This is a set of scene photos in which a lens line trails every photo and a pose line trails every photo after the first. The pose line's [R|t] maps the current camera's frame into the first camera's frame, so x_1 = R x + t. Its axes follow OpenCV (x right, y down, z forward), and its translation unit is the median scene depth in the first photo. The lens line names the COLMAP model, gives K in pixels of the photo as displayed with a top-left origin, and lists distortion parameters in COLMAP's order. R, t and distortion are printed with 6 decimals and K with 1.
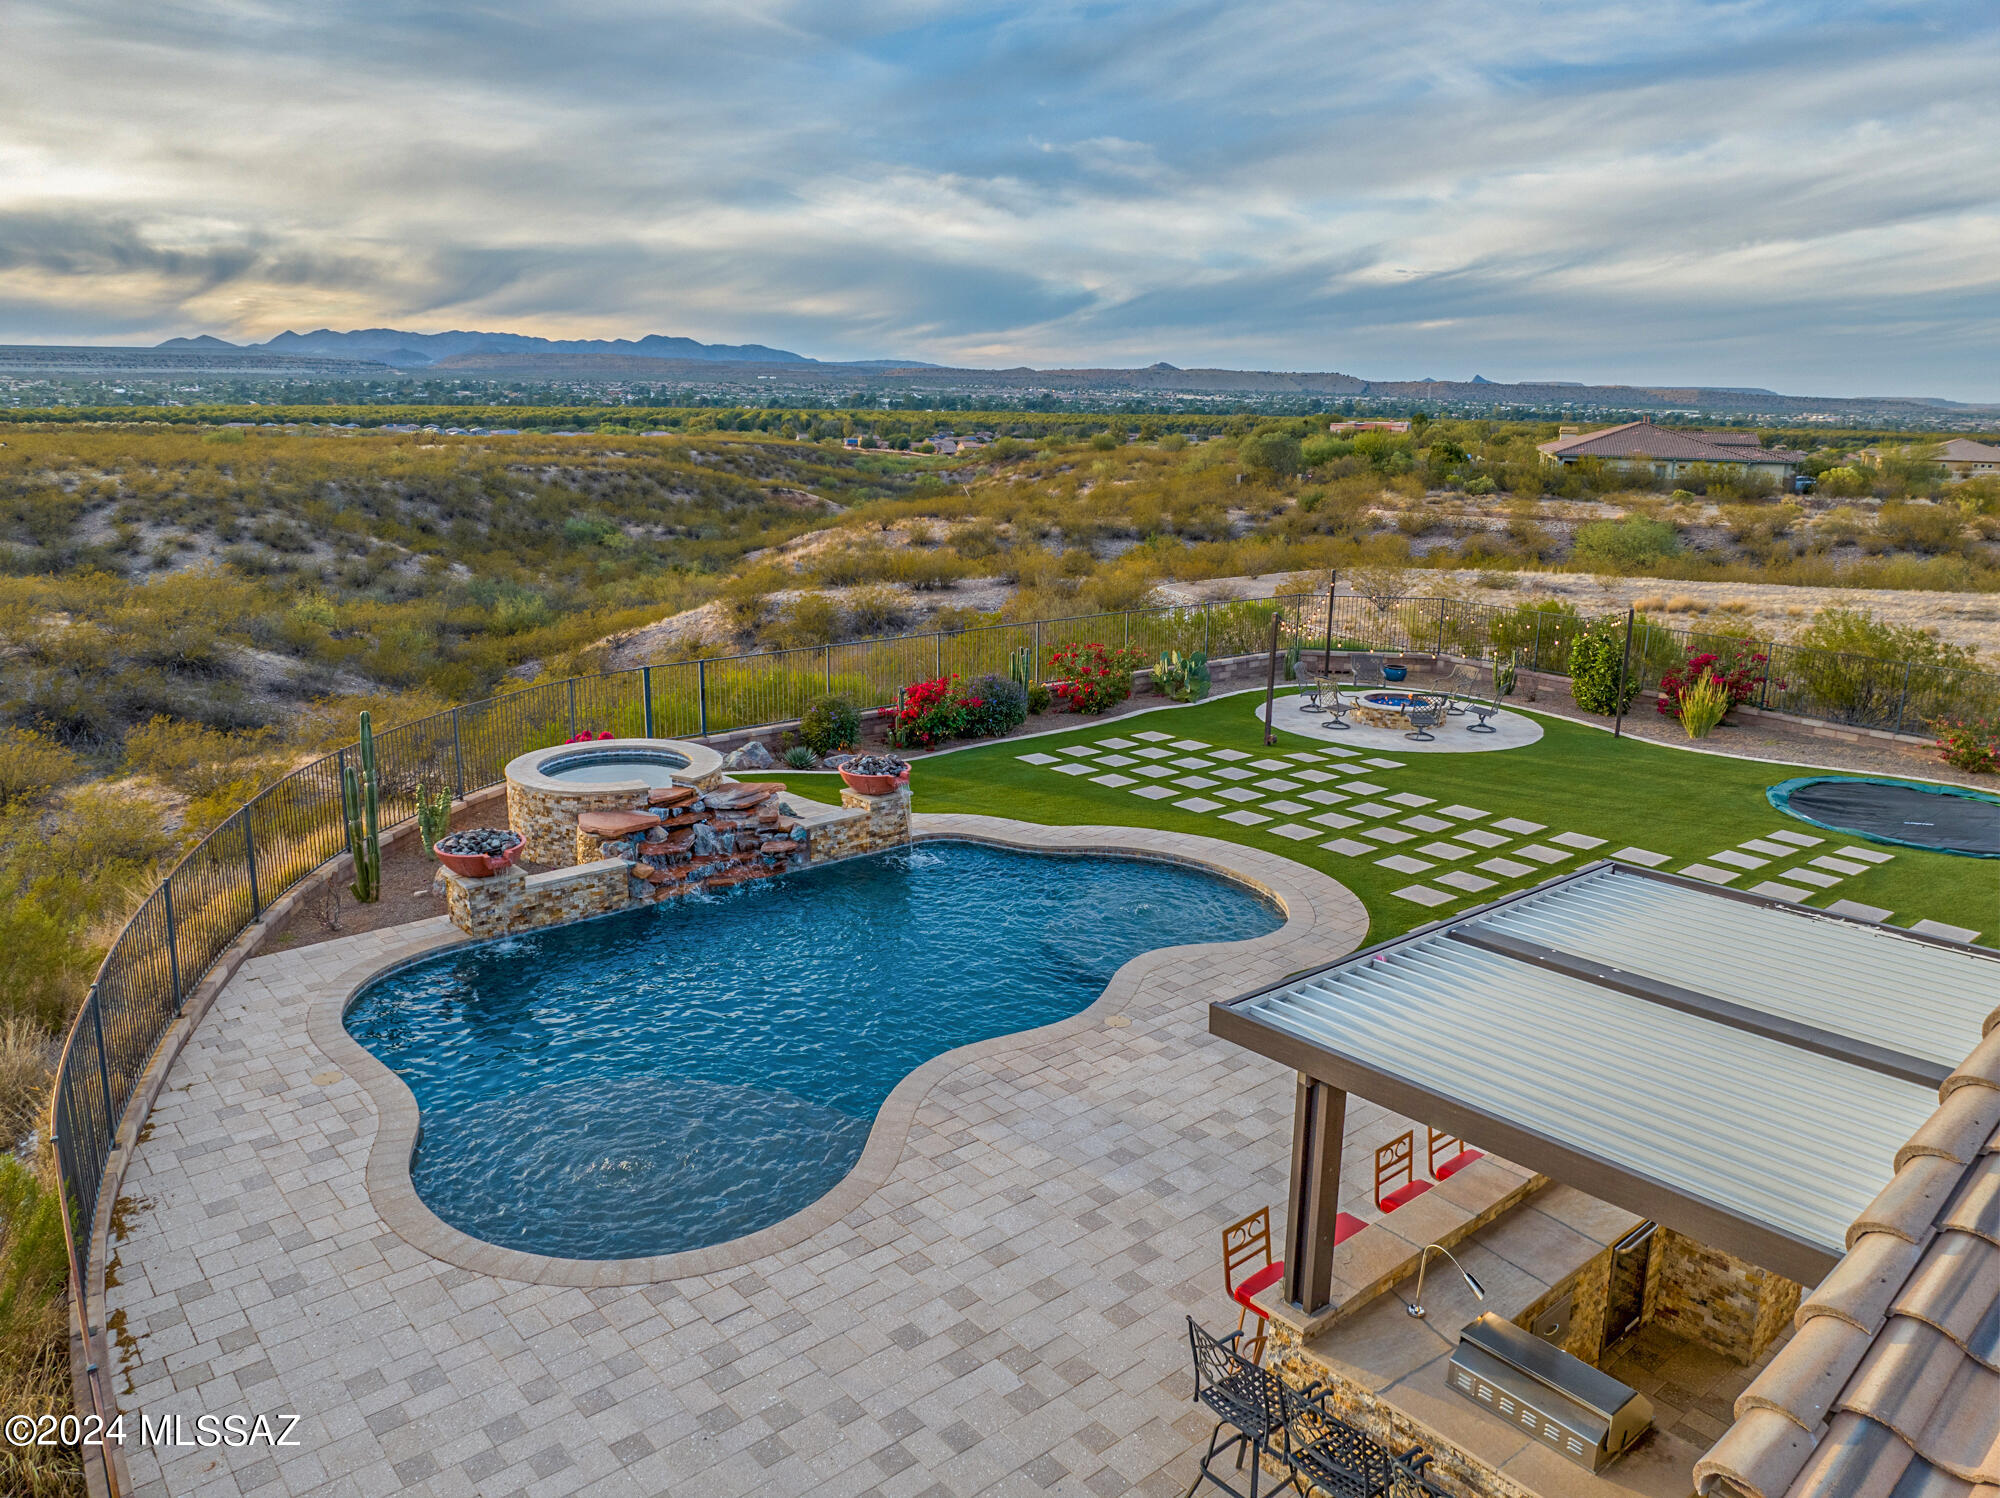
lens RADIAL K [[1401.6, 0, 1003.2], [0, 1401.6, 755.3], [0, 0, 1]] dist [-0.037830, 0.007444]
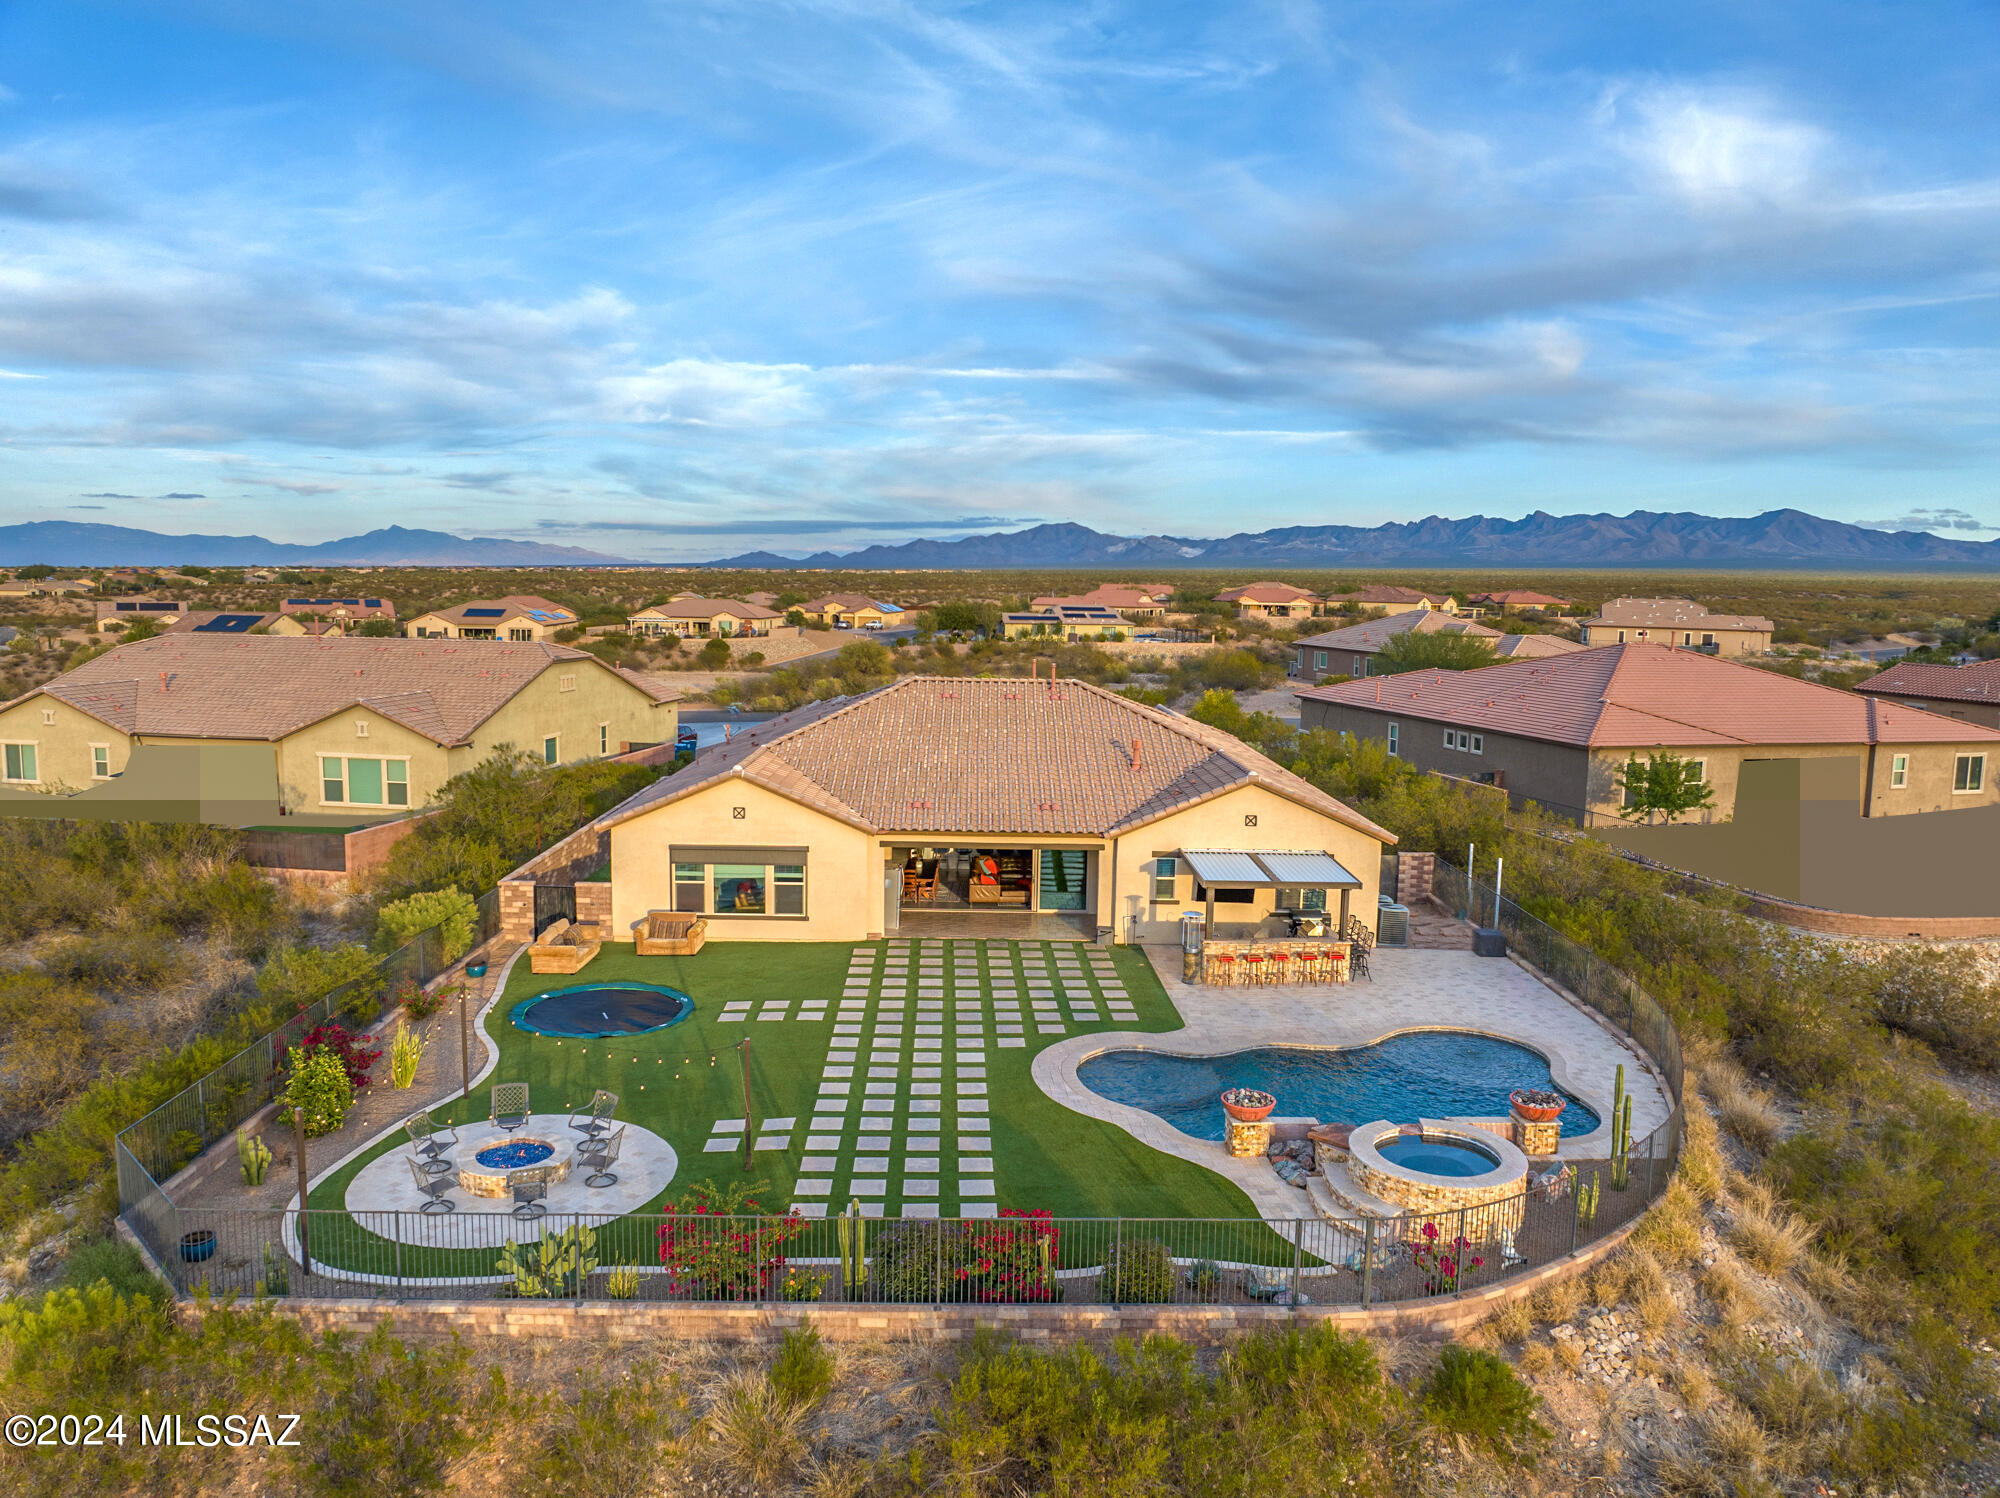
lens RADIAL K [[1401.6, 0, 1003.2], [0, 1401.6, 755.3], [0, 0, 1]] dist [-0.037830, 0.007444]
pose [[-0.790355, -0.104873, 0.603606, -0.123075], [0.122096, 0.938513, 0.322932, -0.137893], [-0.600359, 0.328929, -0.728955, 0.363194]]
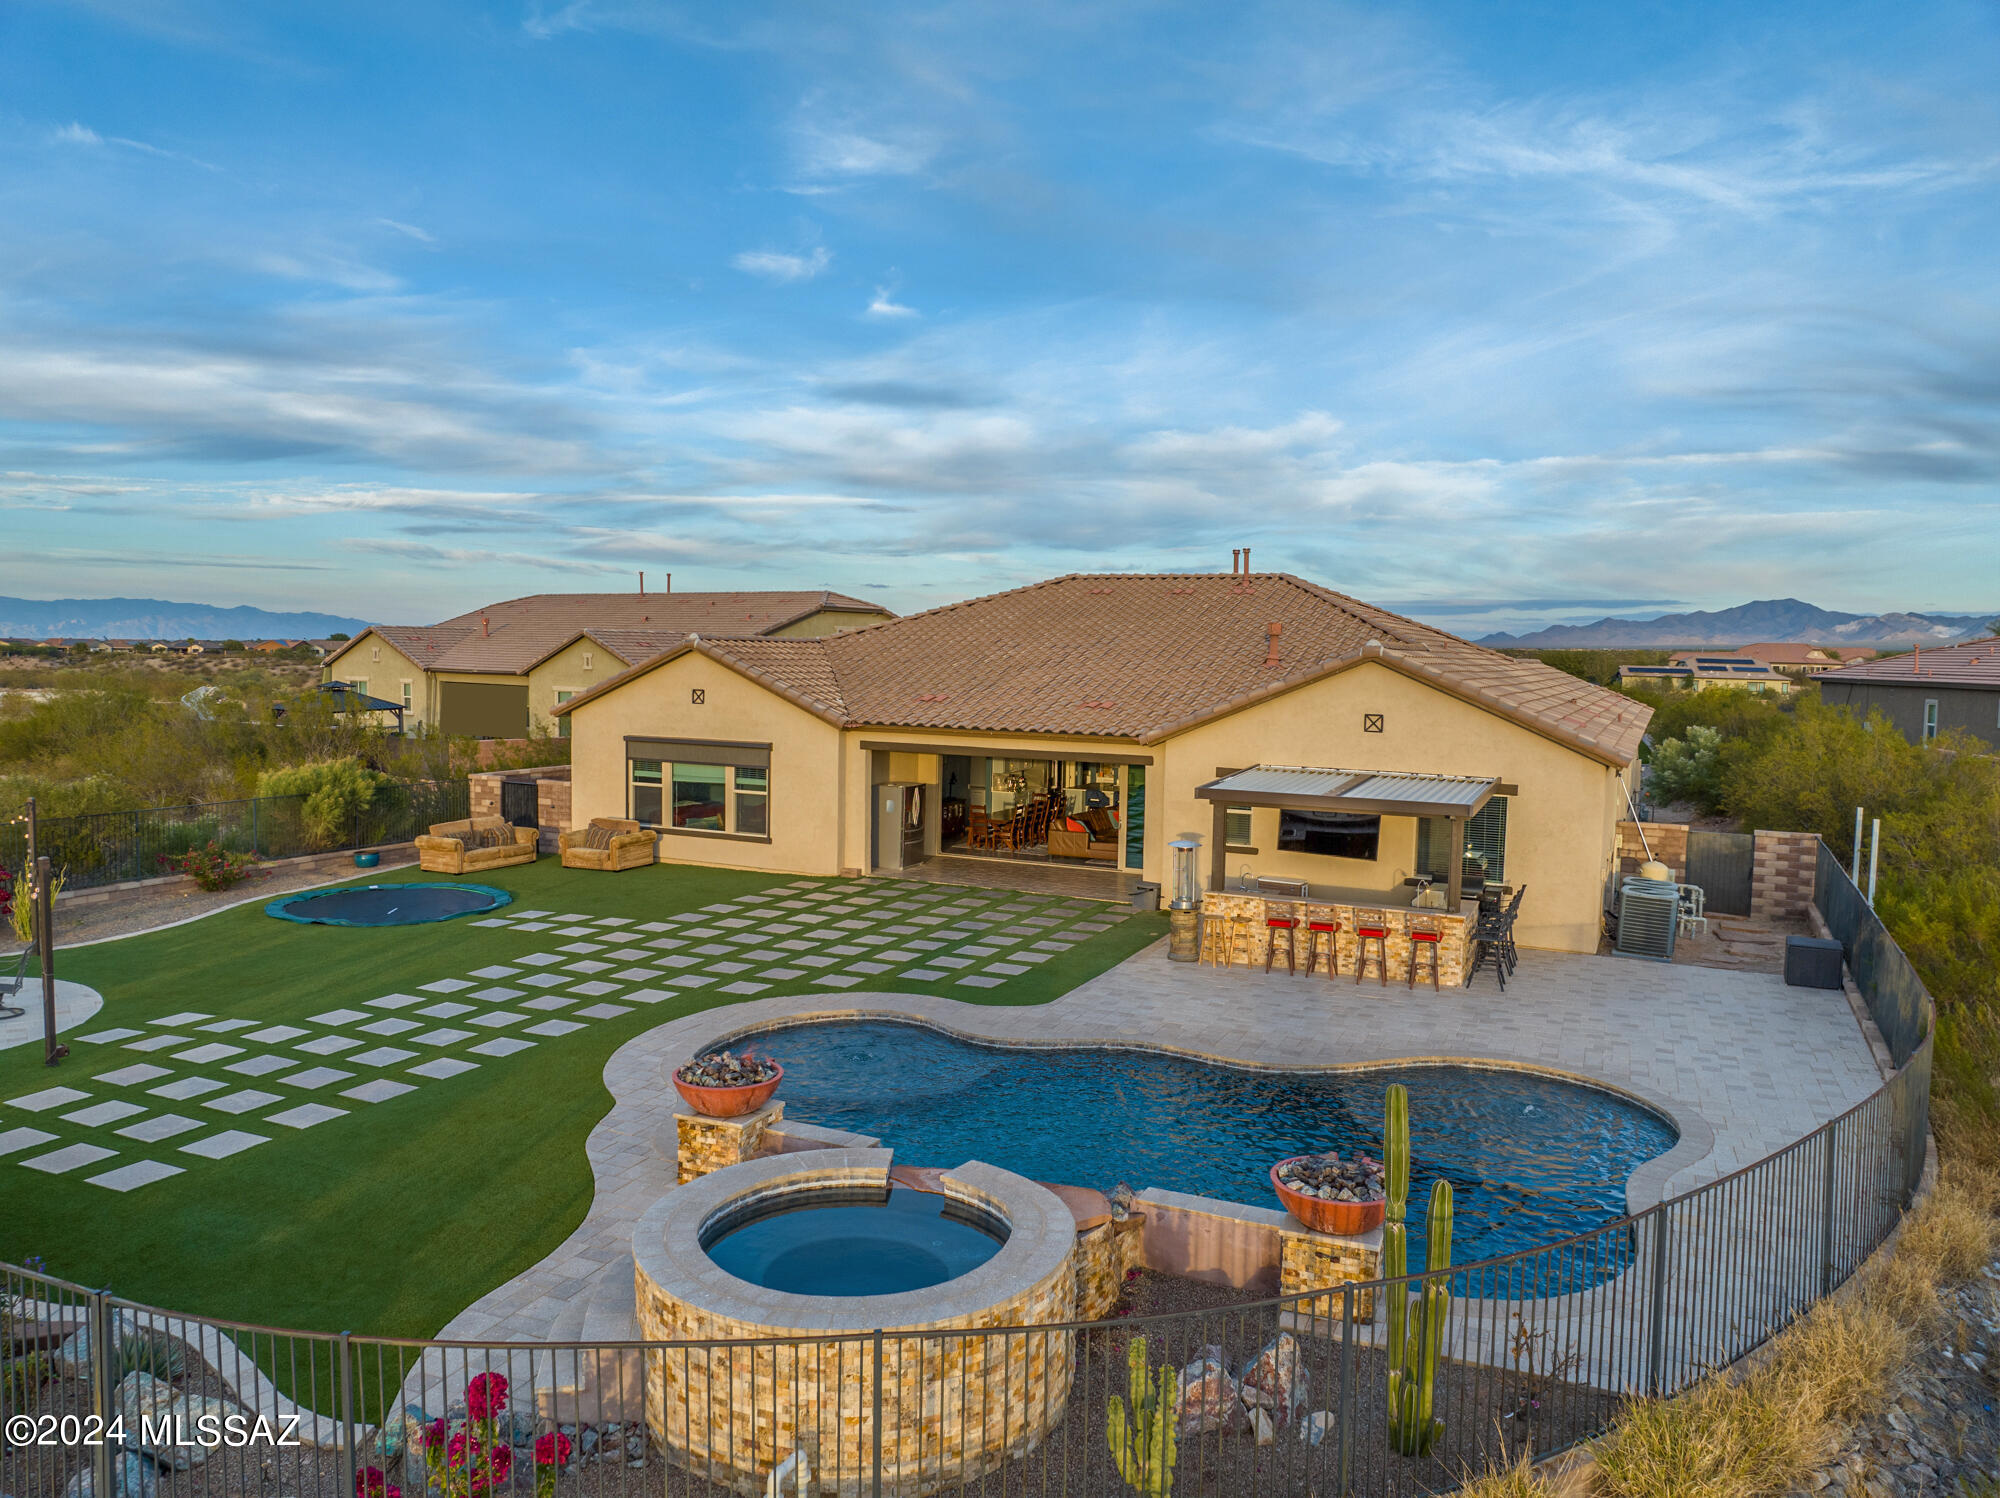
lens RADIAL K [[1396.3, 0, 993.9], [0, 1396.3, 808.3], [0, 0, 1]] dist [-0.033762, 0.004380]
pose [[-0.424417, -0.125189, 0.896771, -0.129110], [0.199166, 0.953233, 0.227331, -0.042163], [-0.883291, 0.275089, -0.379635, 0.199009]]
